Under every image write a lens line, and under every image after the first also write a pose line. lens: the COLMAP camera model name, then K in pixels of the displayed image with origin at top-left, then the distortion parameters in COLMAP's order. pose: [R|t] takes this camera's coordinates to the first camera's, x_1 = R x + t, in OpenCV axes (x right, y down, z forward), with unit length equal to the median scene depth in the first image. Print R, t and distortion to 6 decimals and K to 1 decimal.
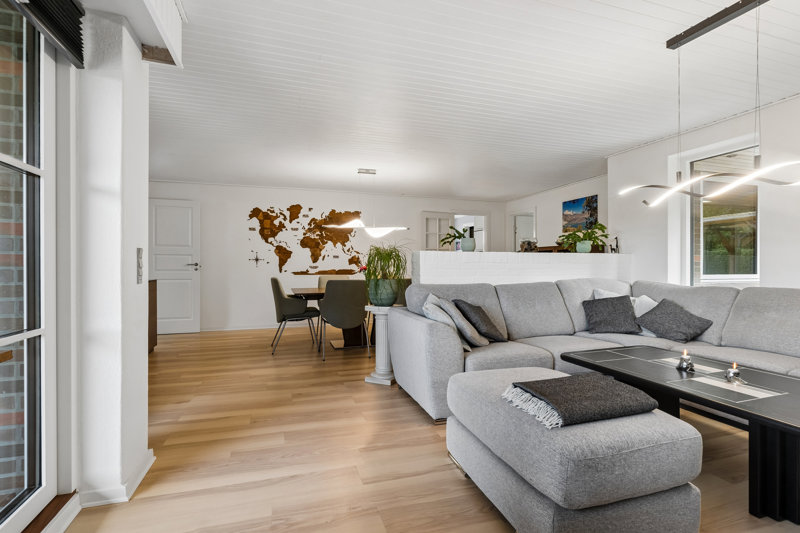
lens RADIAL K [[397.1, 0, 399.4], [0, 397.1, 264.8], [0, 0, 1]] dist [0.000550, -0.000011]
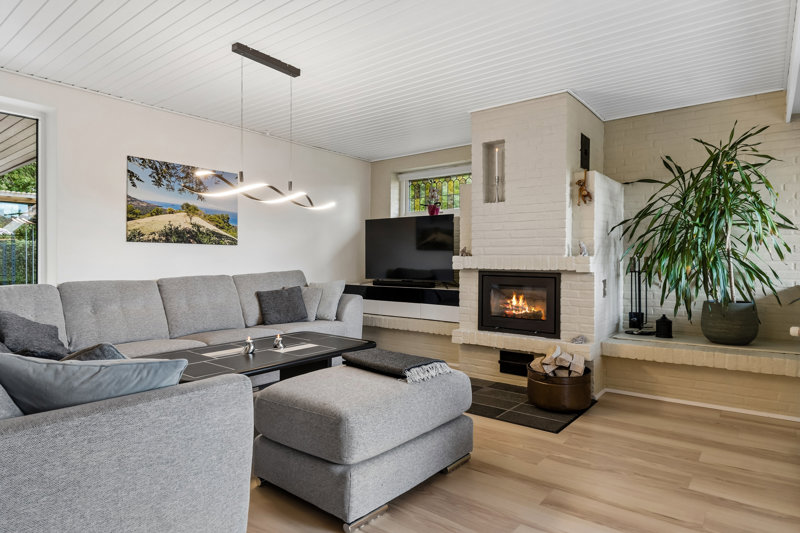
lens RADIAL K [[478.7, 0, 396.9], [0, 478.7, 264.8], [0, 0, 1]] dist [-0.003974, 0.000484]
pose [[-0.573190, -0.009504, 0.819367, -0.246854], [-0.001656, 0.999944, 0.010440, 0.005115], [-0.819421, 0.004627, -0.573174, 0.558004]]
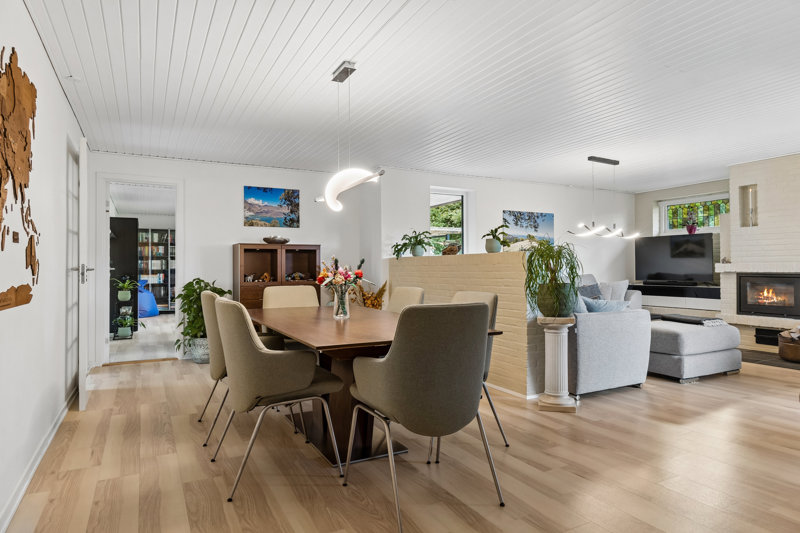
lens RADIAL K [[478.7, 0, 403.3], [0, 478.7, 266.3], [0, 0, 1]] dist [-0.003974, 0.000484]
pose [[-0.200766, 0.006125, 0.979620, -0.597348], [0.008976, 0.999950, -0.004412, 0.003916], [-0.979598, 0.007907, -0.200811, 0.959936]]
